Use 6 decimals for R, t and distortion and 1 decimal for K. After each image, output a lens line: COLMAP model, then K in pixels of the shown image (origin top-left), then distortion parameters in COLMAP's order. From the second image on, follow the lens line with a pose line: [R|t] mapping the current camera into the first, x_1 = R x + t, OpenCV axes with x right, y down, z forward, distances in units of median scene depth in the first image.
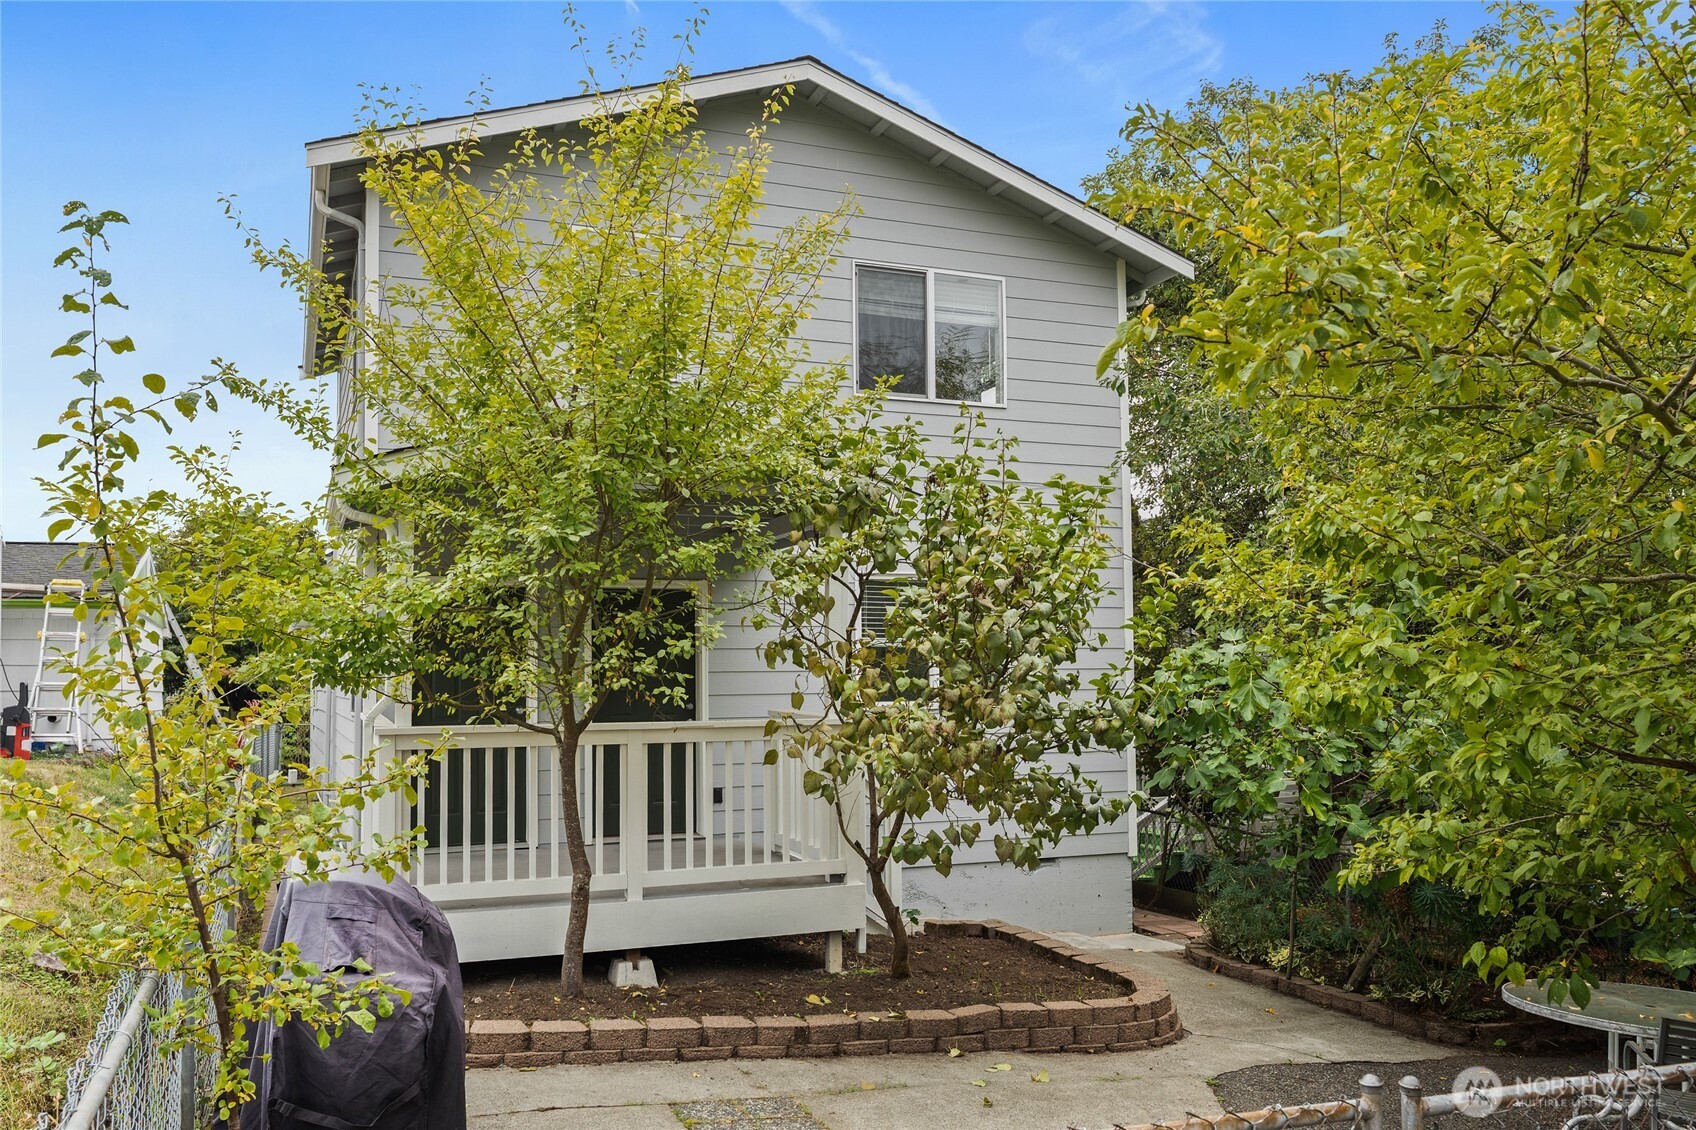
lens RADIAL K [[1349.5, 0, 845.7], [0, 1349.5, 567.2], [0, 0, 1]] dist [-0.002156, -0.001706]
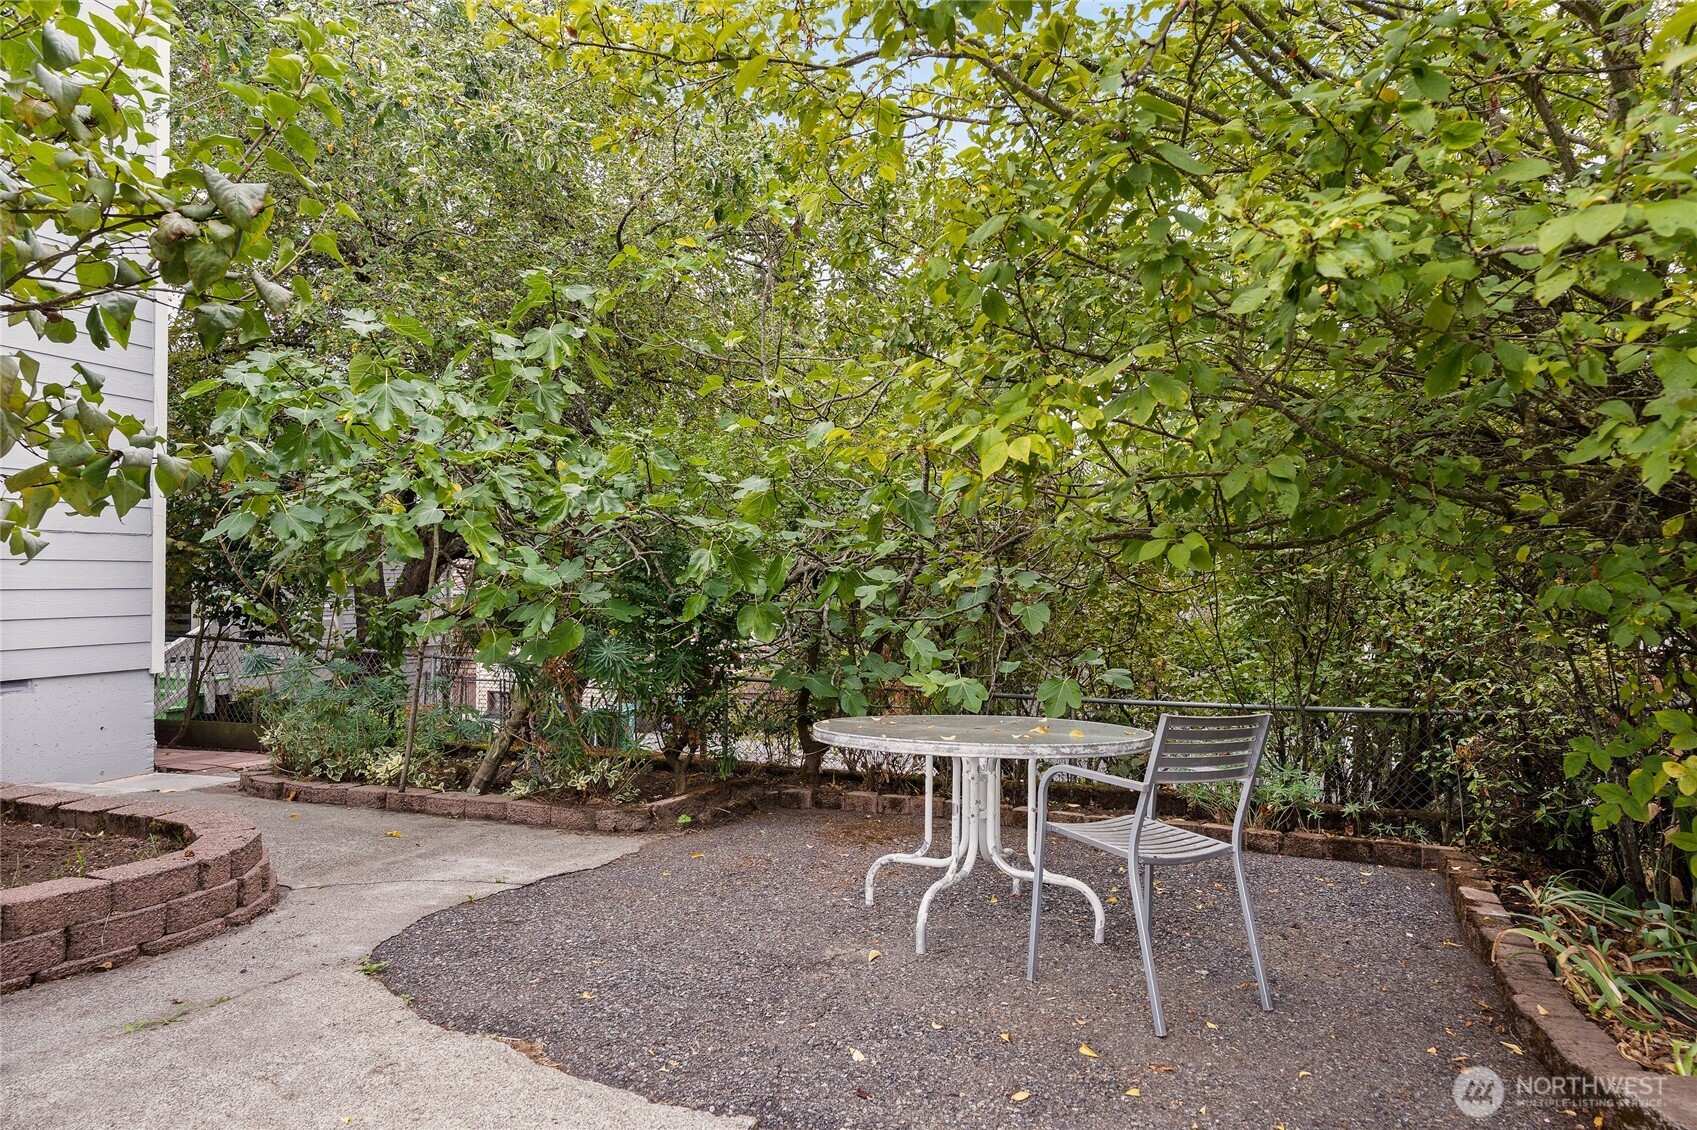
lens RADIAL K [[1007.2, 0, 847.1], [0, 1007.2, 568.1], [0, 0, 1]] dist [0.000139, -0.000727]
pose [[0.671104, 0.012593, 0.741256, 0.079549], [-0.063659, 0.997142, 0.040695, 0.162581], [-0.738625, -0.074498, 0.669988, 0.511178]]
